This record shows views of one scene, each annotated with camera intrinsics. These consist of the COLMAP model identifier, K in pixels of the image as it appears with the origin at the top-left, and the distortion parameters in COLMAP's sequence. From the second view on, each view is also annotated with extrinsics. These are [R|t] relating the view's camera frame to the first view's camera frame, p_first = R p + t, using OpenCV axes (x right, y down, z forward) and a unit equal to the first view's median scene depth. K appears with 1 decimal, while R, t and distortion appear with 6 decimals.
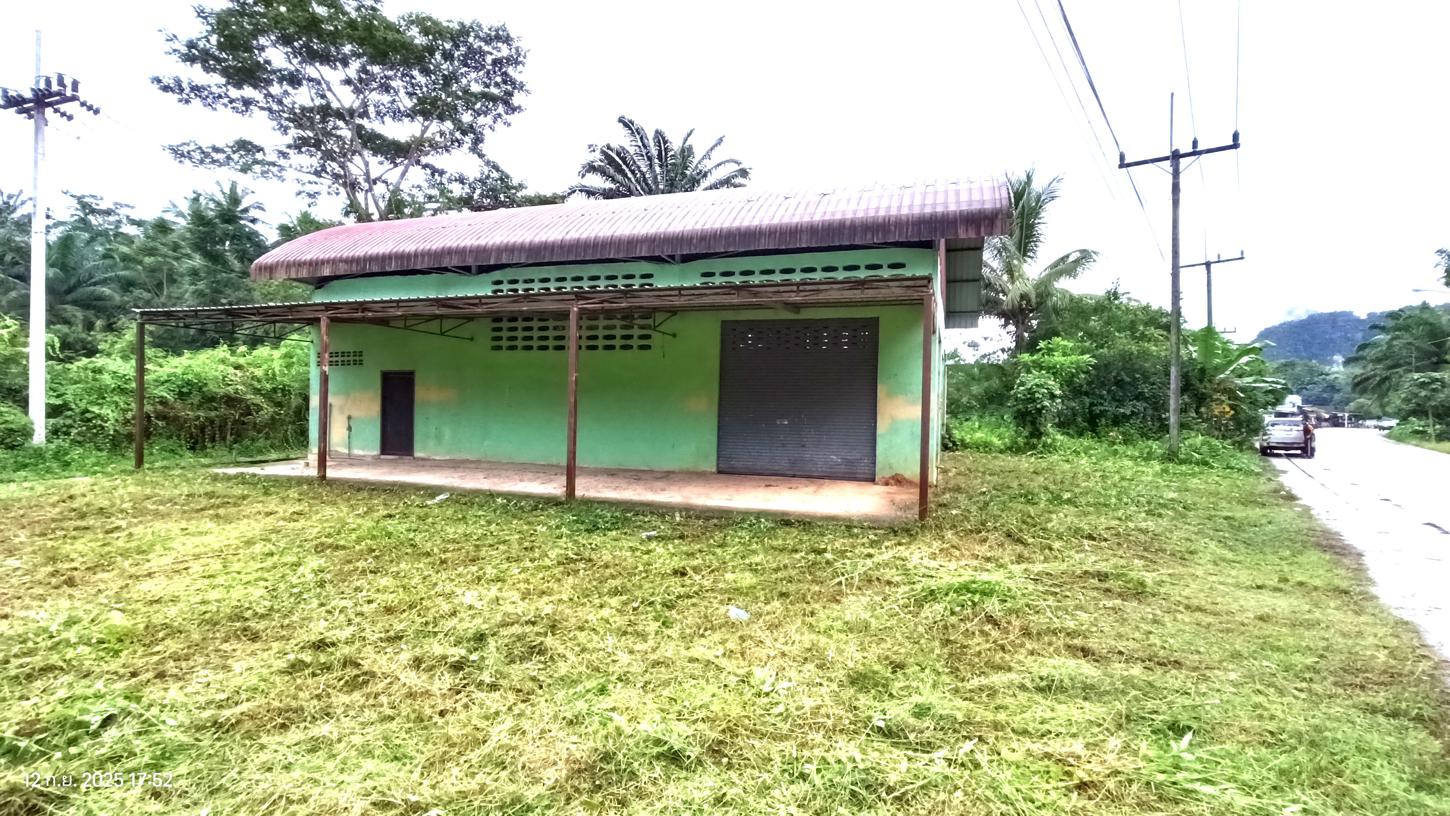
lens RADIAL K [[663.2, 0, 672.6], [0, 663.2, 405.2], [0, 0, 1]] dist [-0.025480, 0.012192]
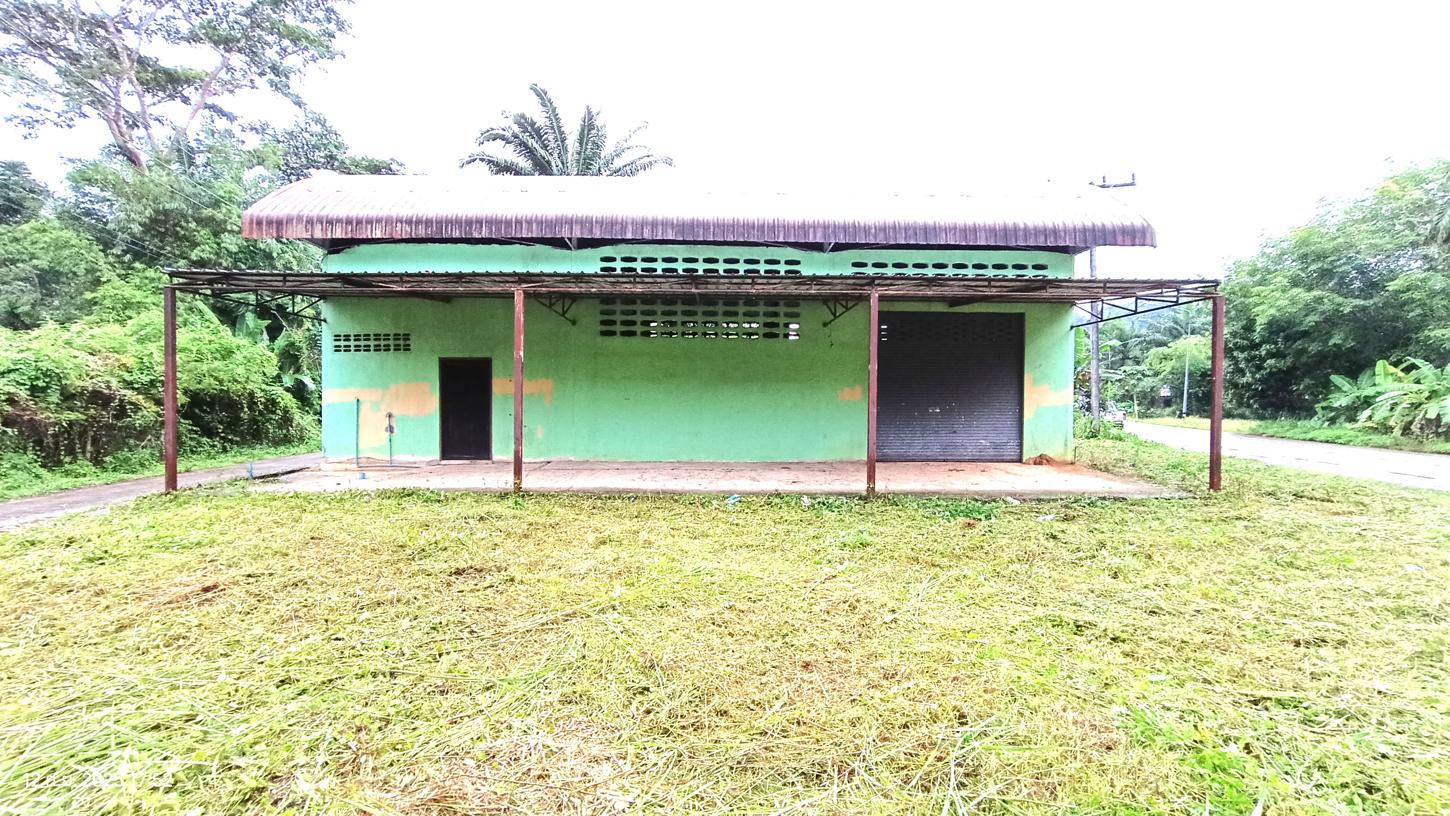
lens RADIAL K [[663.2, 0, 731.5], [0, 663.2, 411.0], [0, 0, 1]] dist [-0.025480, 0.012192]
pose [[0.937721, -0.019634, 0.346835, -0.378392], [0.012053, 0.999639, 0.024003, -0.001659], [-0.347181, -0.018328, 0.937619, 0.096570]]
